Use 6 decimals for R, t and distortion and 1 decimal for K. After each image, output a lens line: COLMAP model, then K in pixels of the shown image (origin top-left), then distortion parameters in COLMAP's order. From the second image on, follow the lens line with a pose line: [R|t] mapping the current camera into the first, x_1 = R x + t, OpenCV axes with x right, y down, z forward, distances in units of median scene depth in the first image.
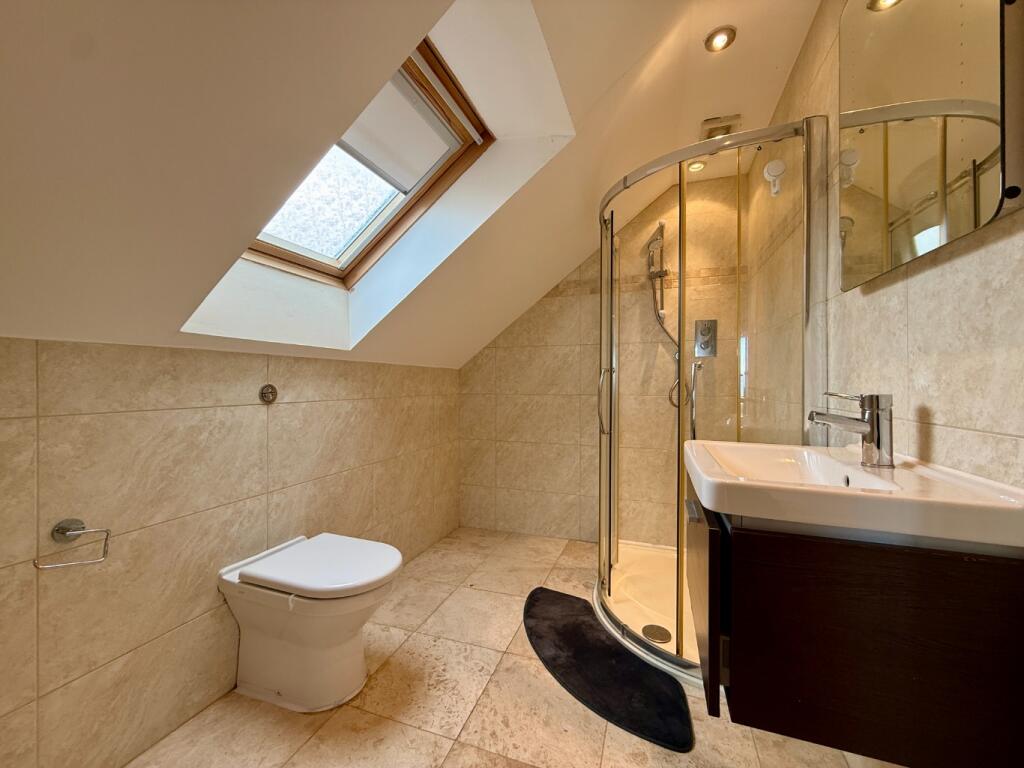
lens RADIAL K [[407.4, 0, 508.9], [0, 407.4, 382.6], [0, 0, 1]] dist [-0.002802, 0.000340]
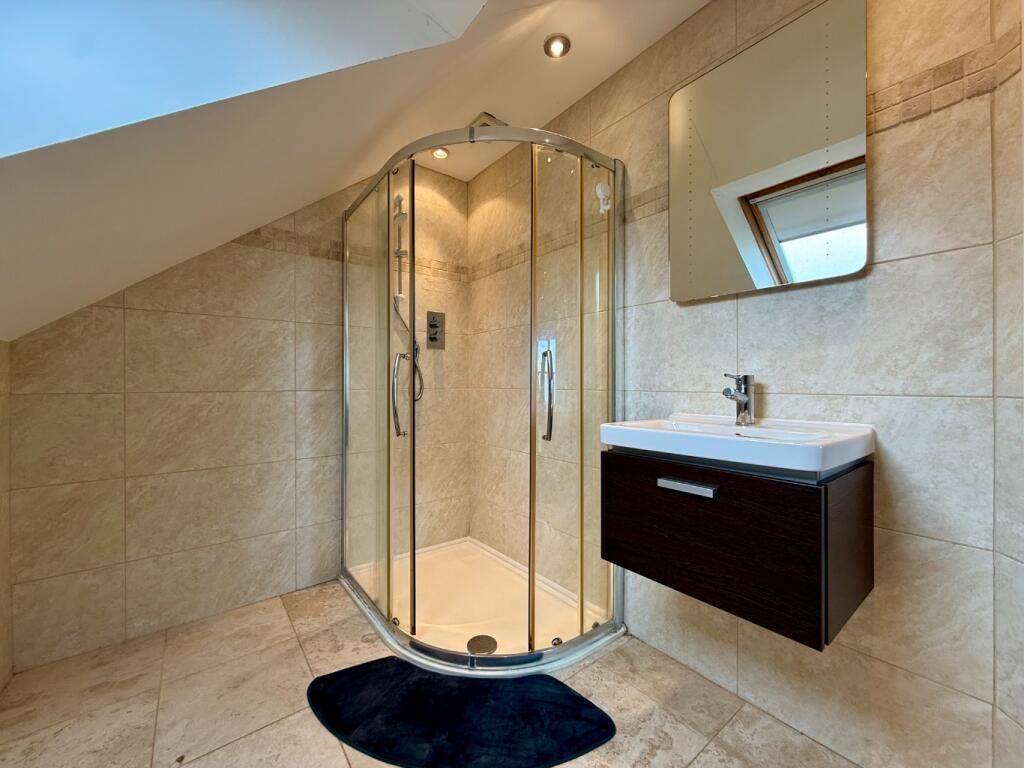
lens RADIAL K [[407.4, 0, 511.0], [0, 407.4, 383.0], [0, 0, 1]] dist [-0.002802, 0.000340]
pose [[0.530874, -0.002534, 0.847447, -0.262077], [0.002076, 0.999996, 0.001689, 0.018182], [-0.847448, 0.000862, 0.530877, 0.319022]]
